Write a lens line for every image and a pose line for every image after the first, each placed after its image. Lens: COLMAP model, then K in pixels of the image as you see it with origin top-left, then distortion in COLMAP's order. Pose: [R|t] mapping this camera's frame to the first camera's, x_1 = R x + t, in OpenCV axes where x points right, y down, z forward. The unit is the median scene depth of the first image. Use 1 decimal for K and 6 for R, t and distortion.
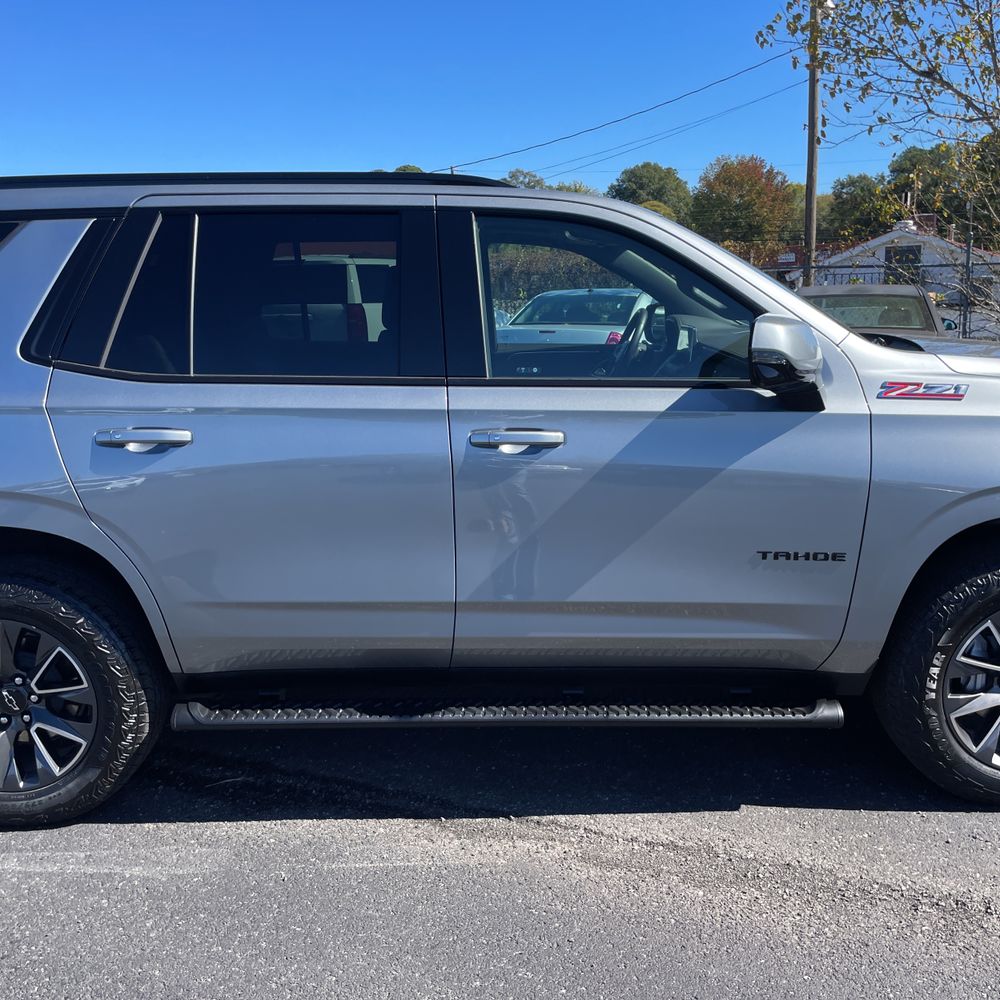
lens RADIAL K [[993.3, 0, 500.0], [0, 993.3, 500.0], [0, 0, 1]] dist [0.082590, -0.114973]
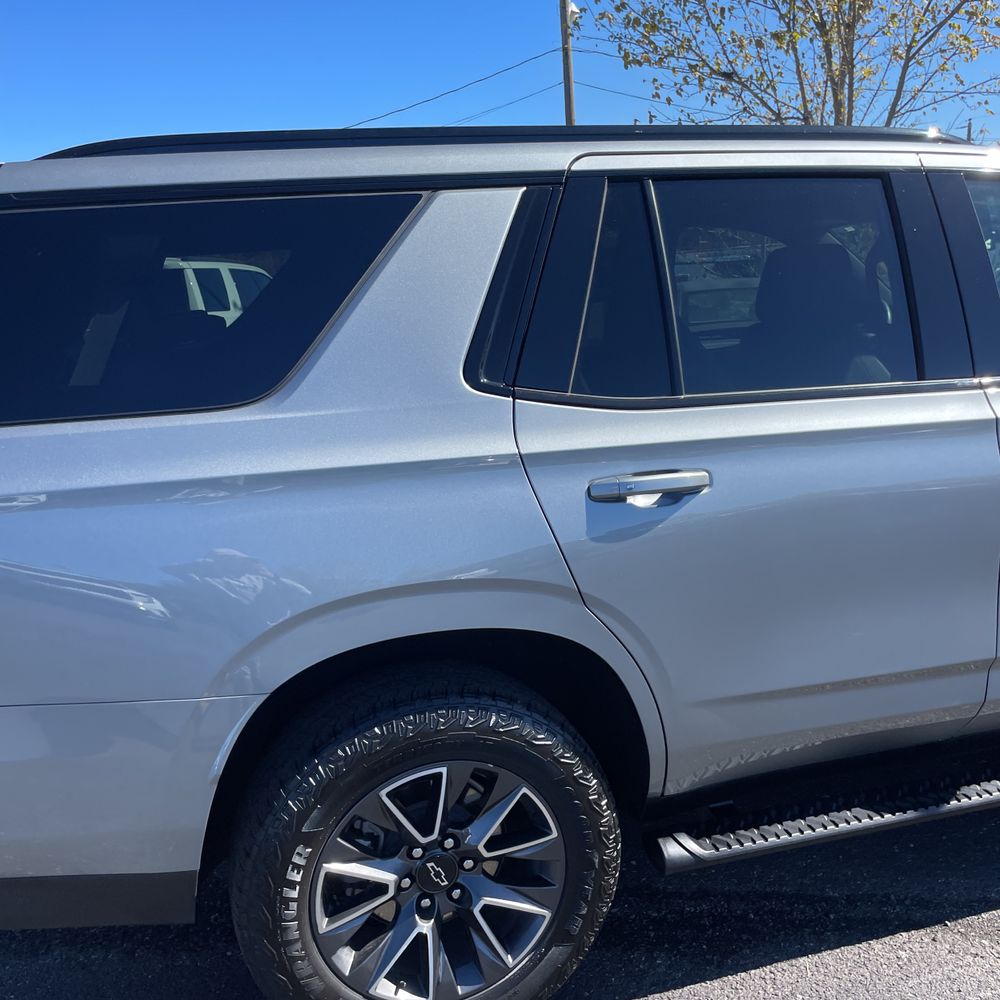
lens RADIAL K [[993.3, 0, 500.0], [0, 993.3, 500.0], [0, 0, 1]] dist [0.082590, -0.114973]
pose [[0.961246, -0.084417, 0.262449, -0.614221], [0.085144, 0.996331, 0.008625, -0.063794], [-0.262214, 0.014055, 0.964907, 0.313302]]
